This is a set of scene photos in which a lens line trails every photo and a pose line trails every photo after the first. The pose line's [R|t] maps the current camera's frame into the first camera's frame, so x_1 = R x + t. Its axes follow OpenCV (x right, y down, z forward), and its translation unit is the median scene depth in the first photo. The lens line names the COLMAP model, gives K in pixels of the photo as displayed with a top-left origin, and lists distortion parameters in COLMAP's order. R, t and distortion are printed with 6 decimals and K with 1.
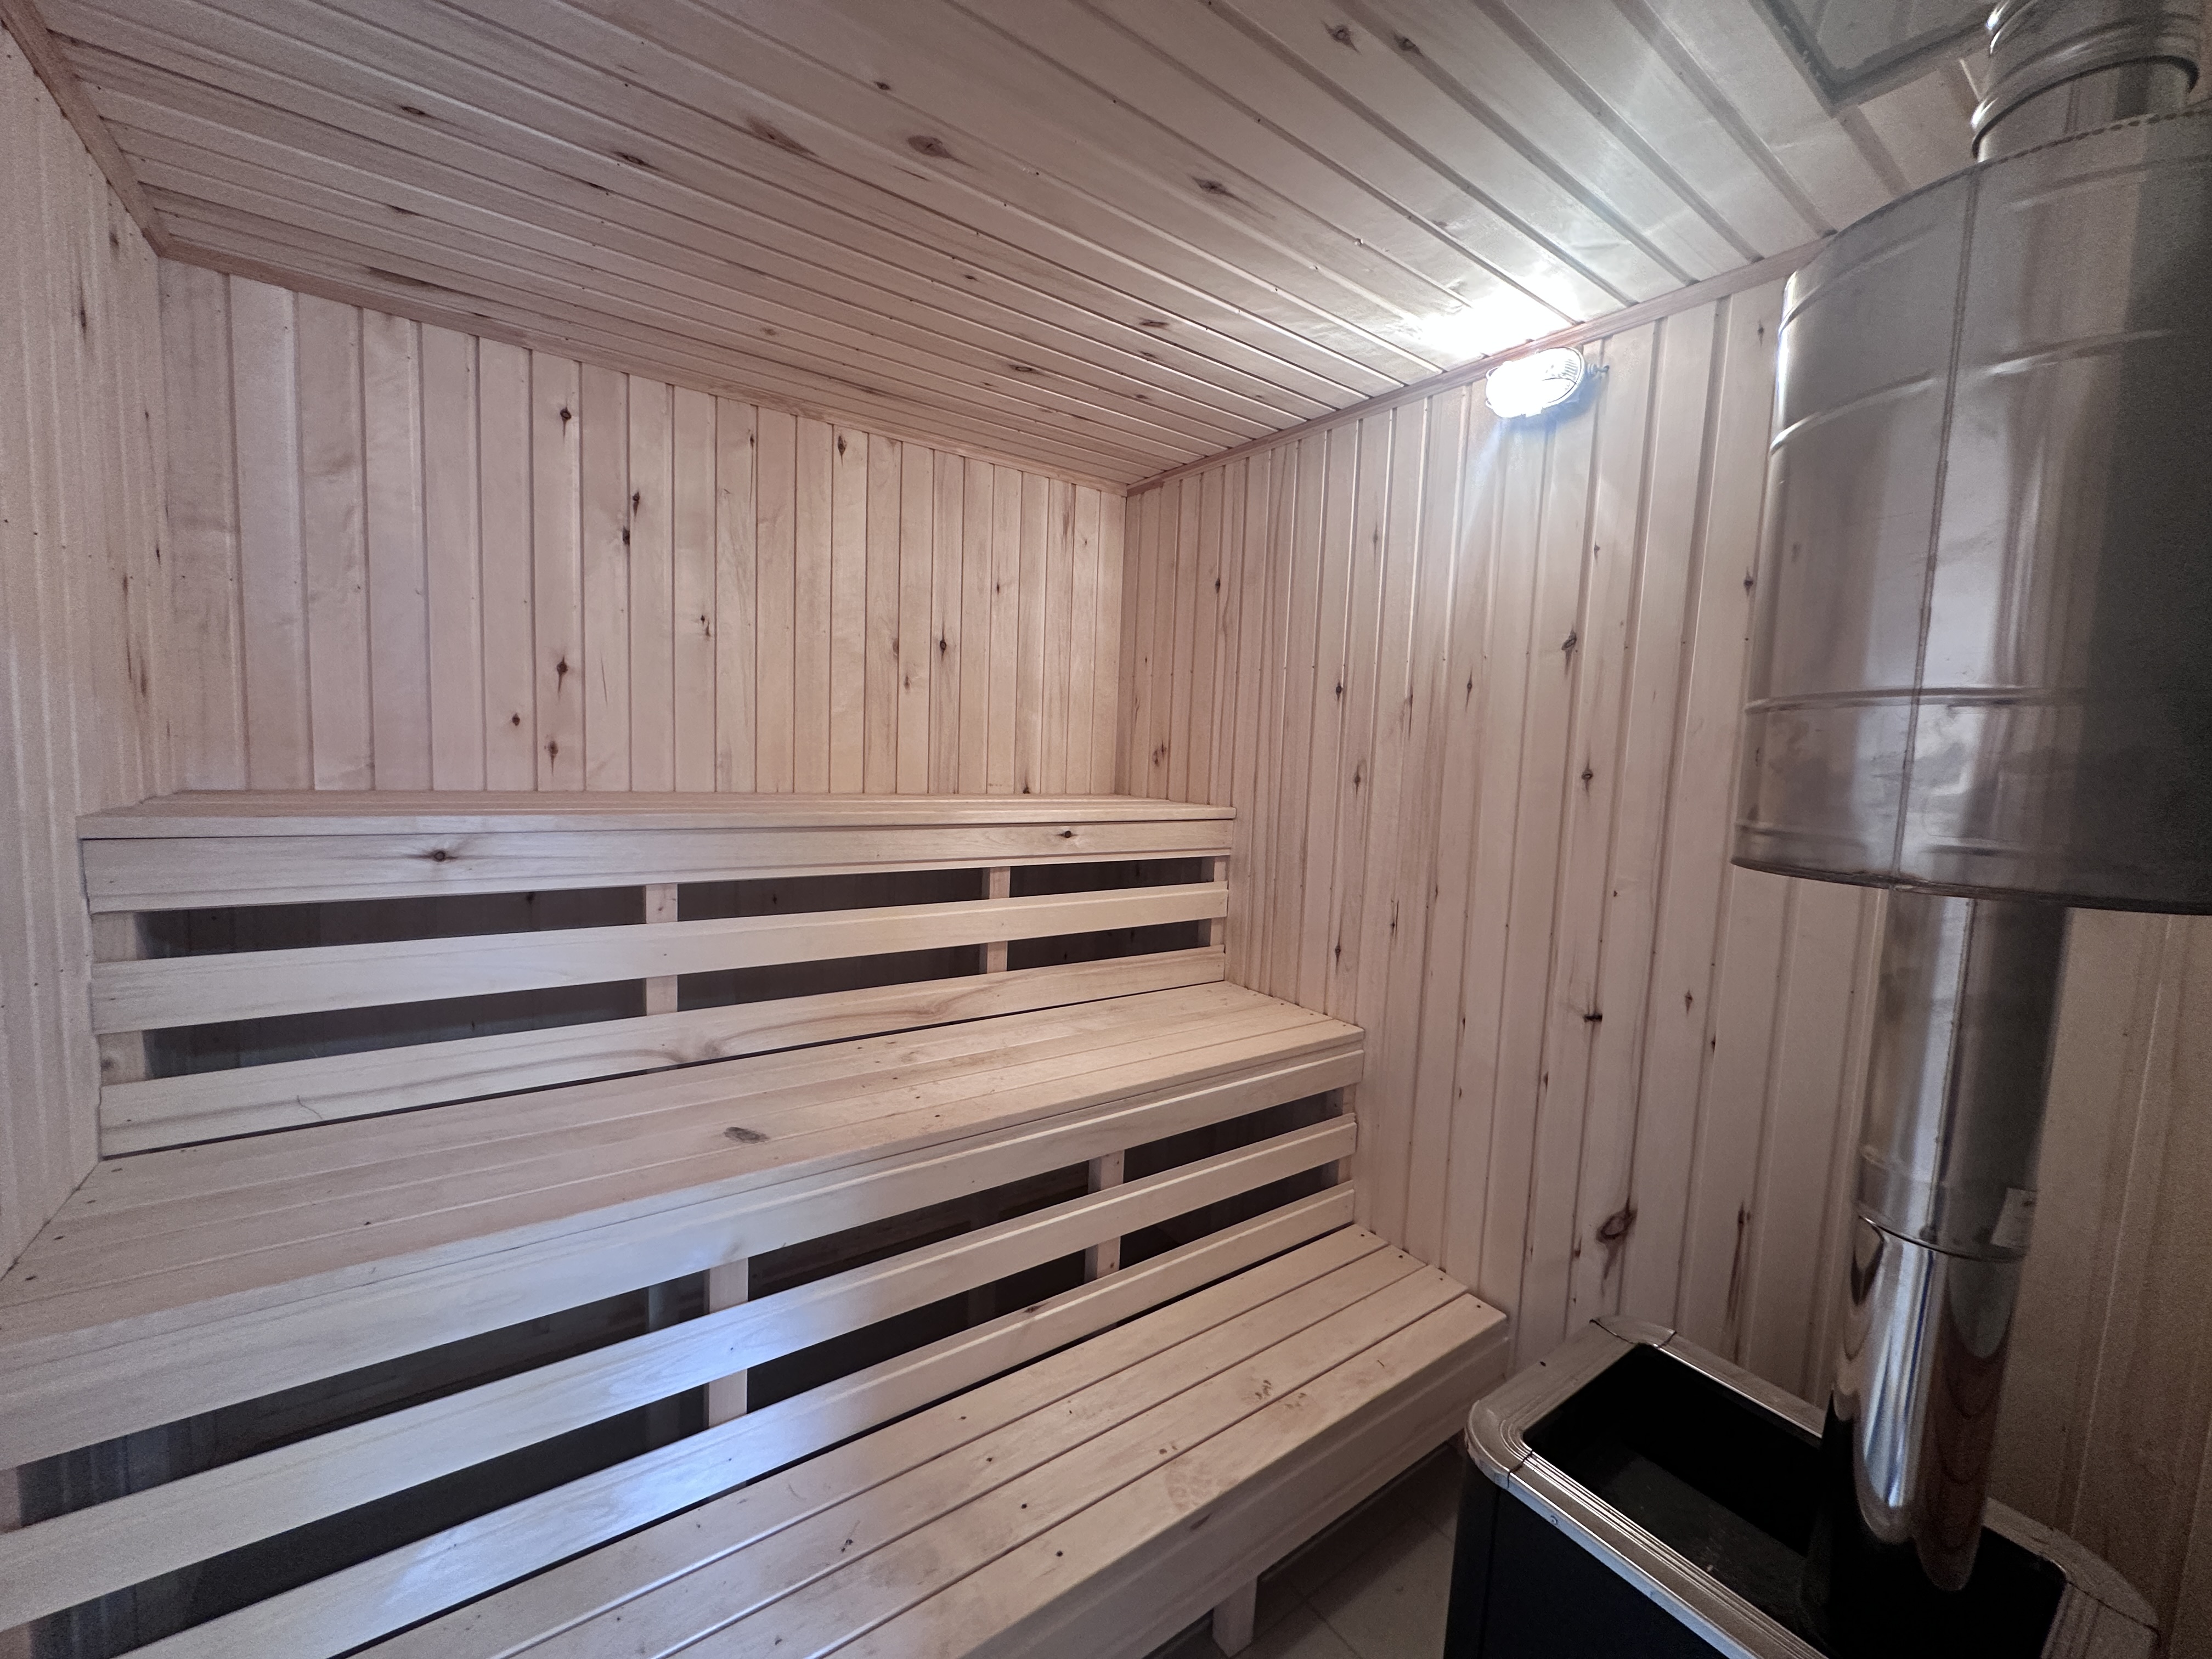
lens RADIAL K [[884.9, 0, 1107.0], [0, 884.9, 824.2], [0, 0, 1]] dist [-0.003250, 0.000847]
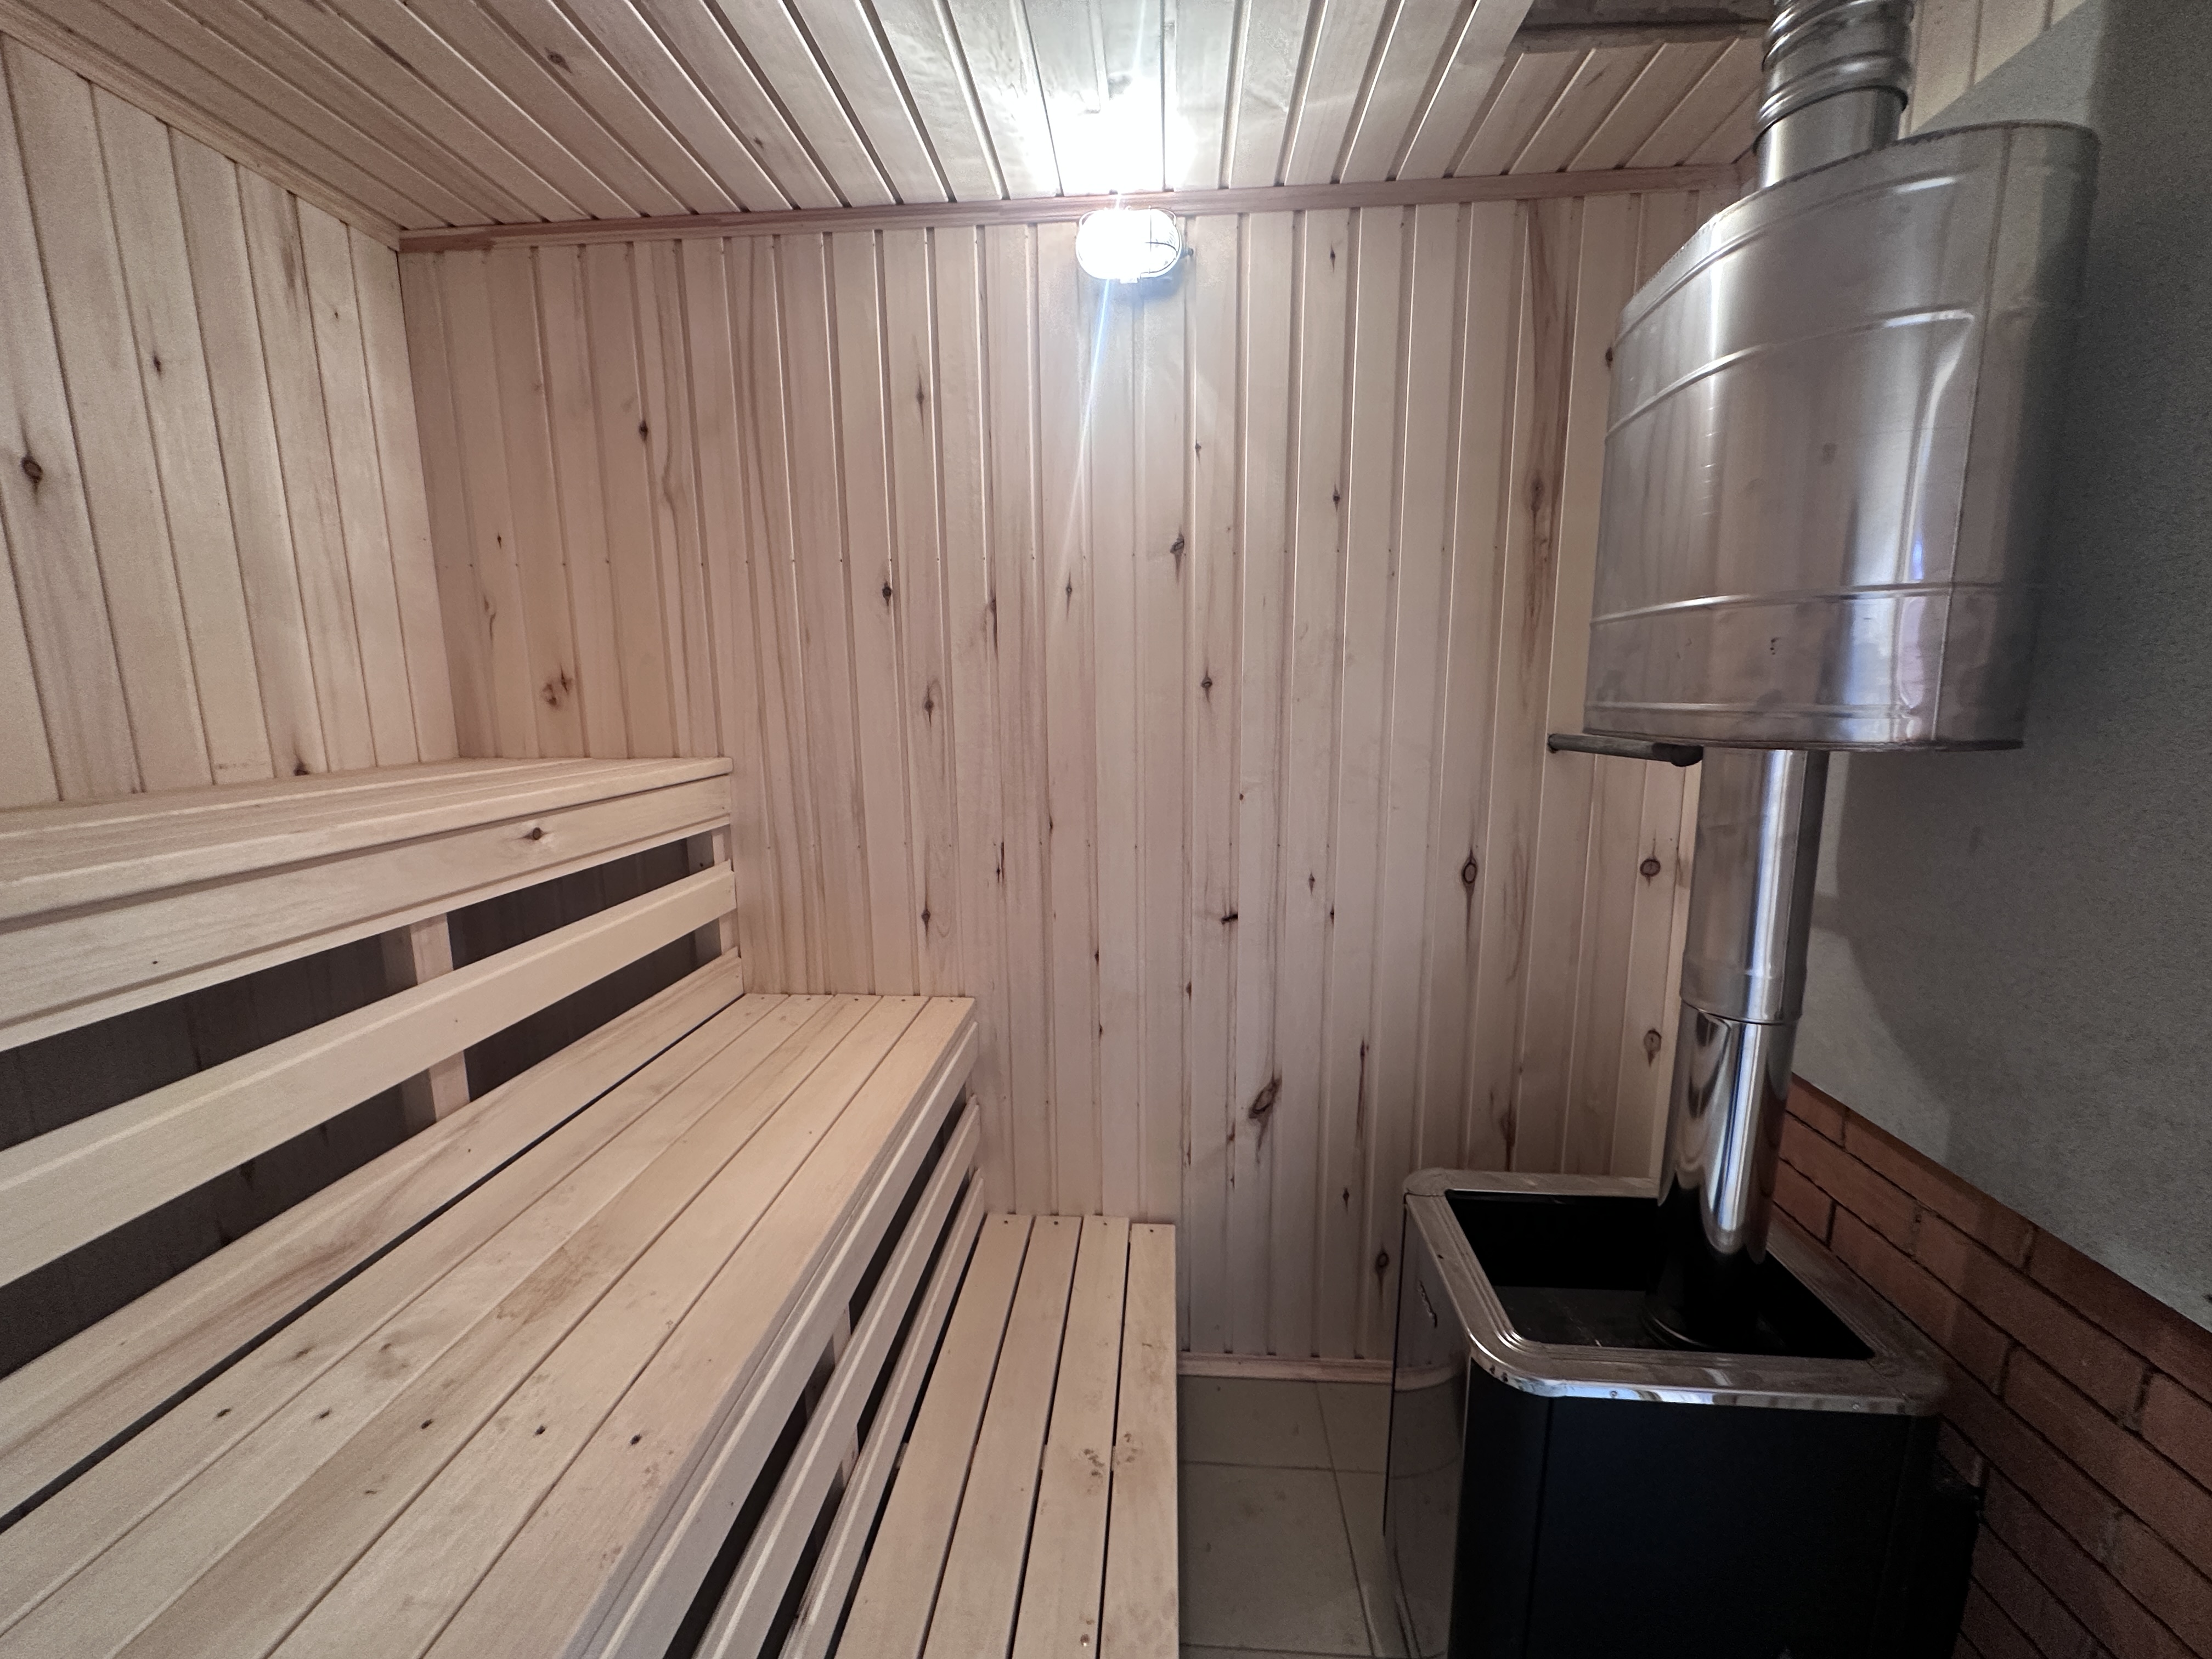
lens RADIAL K [[887.2, 0, 1109.5], [0, 887.2, 824.4], [0, 0, 1]] dist [-0.004927, 0.000366]
pose [[0.638025, -0.167494, 0.751578, -0.283237], [0.102477, 0.985843, 0.132707, -0.039392], [-0.763166, -0.007651, 0.646157, 0.406829]]
